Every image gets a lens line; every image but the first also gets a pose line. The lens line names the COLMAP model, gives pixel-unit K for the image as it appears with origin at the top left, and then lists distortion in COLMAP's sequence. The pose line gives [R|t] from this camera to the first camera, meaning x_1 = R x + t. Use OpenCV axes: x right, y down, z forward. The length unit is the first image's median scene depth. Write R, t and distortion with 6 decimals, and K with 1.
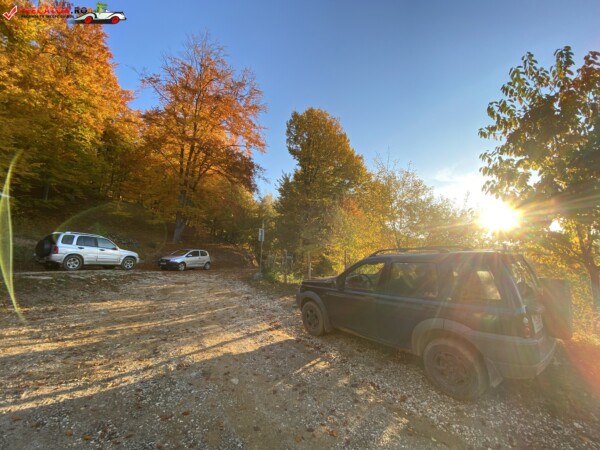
lens RADIAL K [[235.9, 0, 300.8], [0, 235.9, 228.6], [0, 0, 1]] dist [-0.016241, -0.001300]
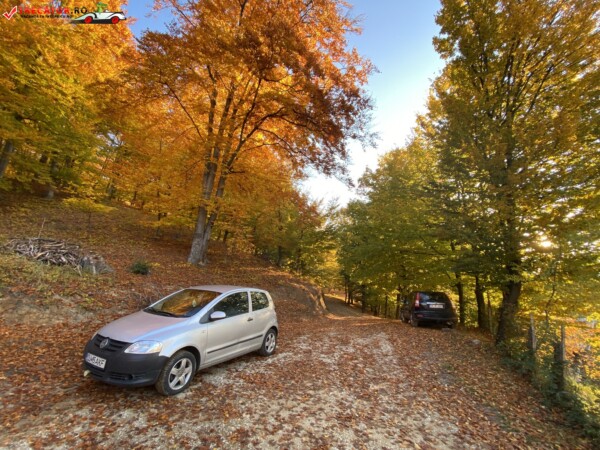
lens RADIAL K [[235.9, 0, 302.6], [0, 235.9, 229.4], [0, 0, 1]] dist [-0.016241, -0.001300]
pose [[0.995309, 0.004922, -0.096626, -0.236066], [-0.014431, 0.995086, -0.097957, 0.029566], [0.095669, 0.098892, 0.990489, 0.495105]]
